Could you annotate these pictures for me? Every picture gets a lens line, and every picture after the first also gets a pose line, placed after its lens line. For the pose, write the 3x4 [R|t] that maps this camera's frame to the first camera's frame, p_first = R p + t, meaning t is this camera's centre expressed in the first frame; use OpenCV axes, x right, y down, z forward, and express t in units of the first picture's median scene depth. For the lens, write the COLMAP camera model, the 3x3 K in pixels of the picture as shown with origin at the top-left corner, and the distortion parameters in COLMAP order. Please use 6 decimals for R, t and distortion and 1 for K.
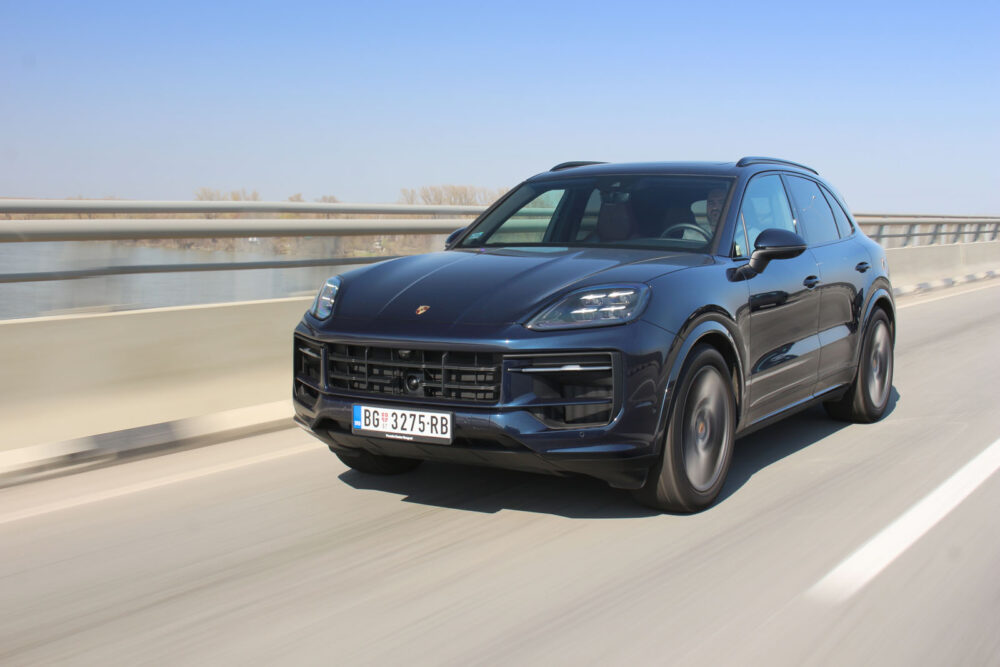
lens RADIAL K [[1285.9, 0, 505.7], [0, 1285.9, 334.5], [0, 0, 1]] dist [0.116276, 0.000000]
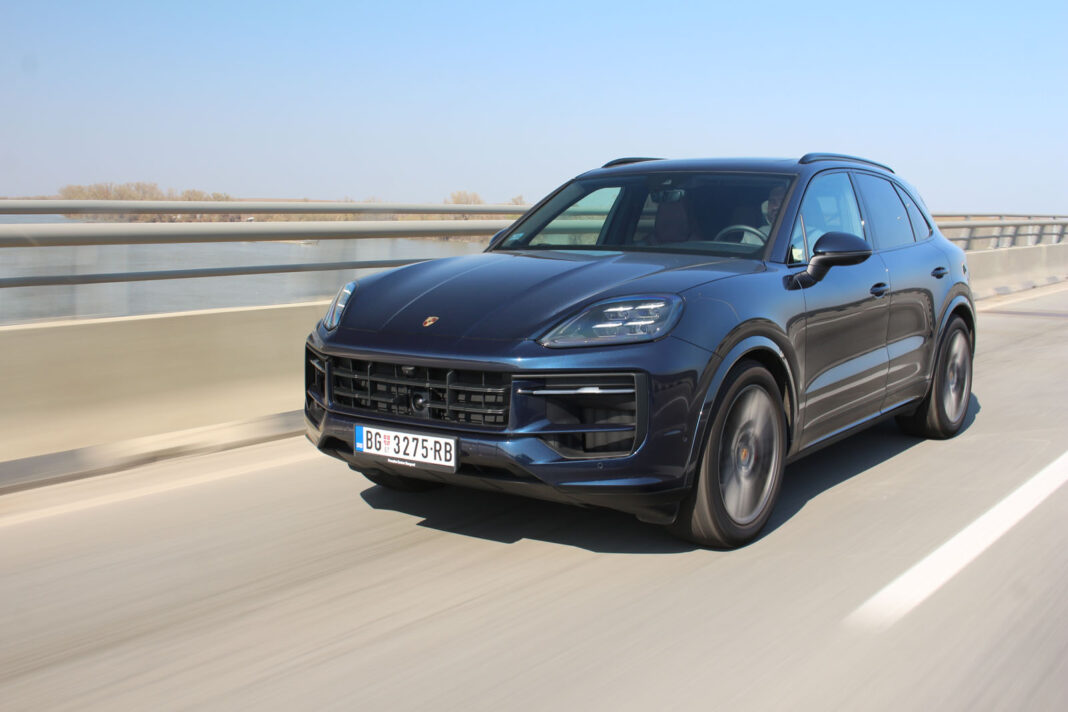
lens RADIAL K [[1200.5, 0, 535.7], [0, 1200.5, 356.8], [0, 0, 1]] dist [0.022632, 0.000000]
pose [[0.997392, 0.012027, -0.071166, 0.068526], [-0.010009, 0.999539, 0.028650, -0.019176], [0.071478, -0.027863, 0.997053, 0.165316]]
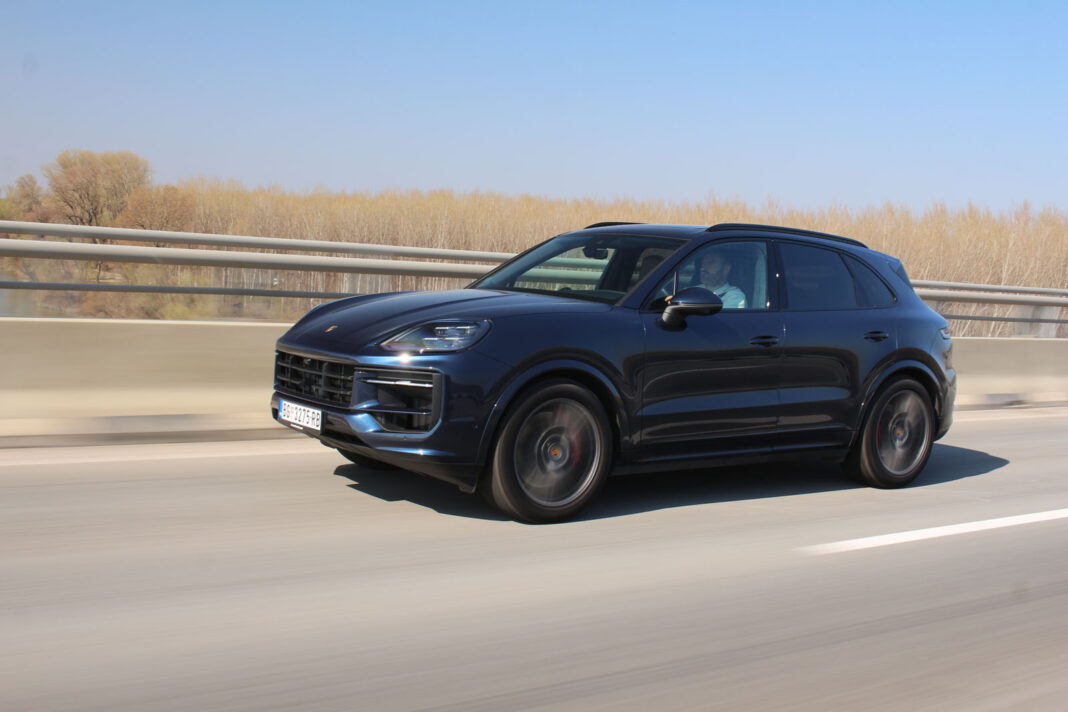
lens RADIAL K [[1252.4, 0, 530.1], [0, 1252.4, 356.3], [0, 0, 1]] dist [0.070045, 0.000000]
pose [[0.919922, 0.084797, -0.382823, 0.580116], [-0.095975, 0.995332, -0.010157, 0.001374], [0.380175, 0.046085, 0.923766, -0.053443]]
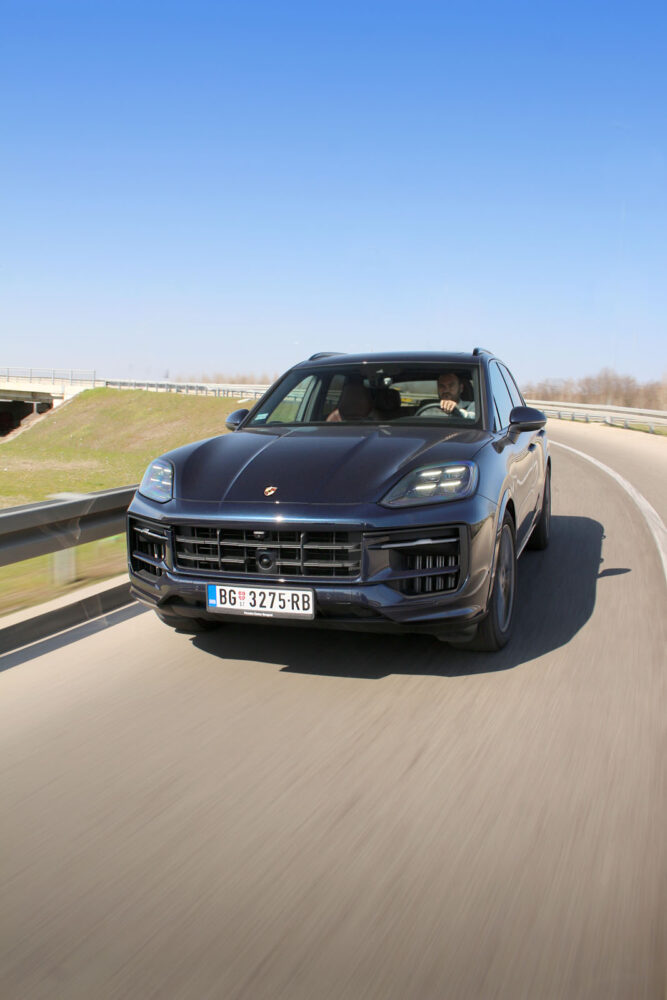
lens RADIAL K [[852.0, 0, 331.3], [0, 852.0, 499.7], [0, 0, 1]] dist [-0.064079, -0.000780]
pose [[0.975308, -0.042171, 0.216787, -0.166915], [0.035317, 0.998749, 0.035396, -0.034964], [-0.218008, -0.026865, 0.975577, 0.307390]]
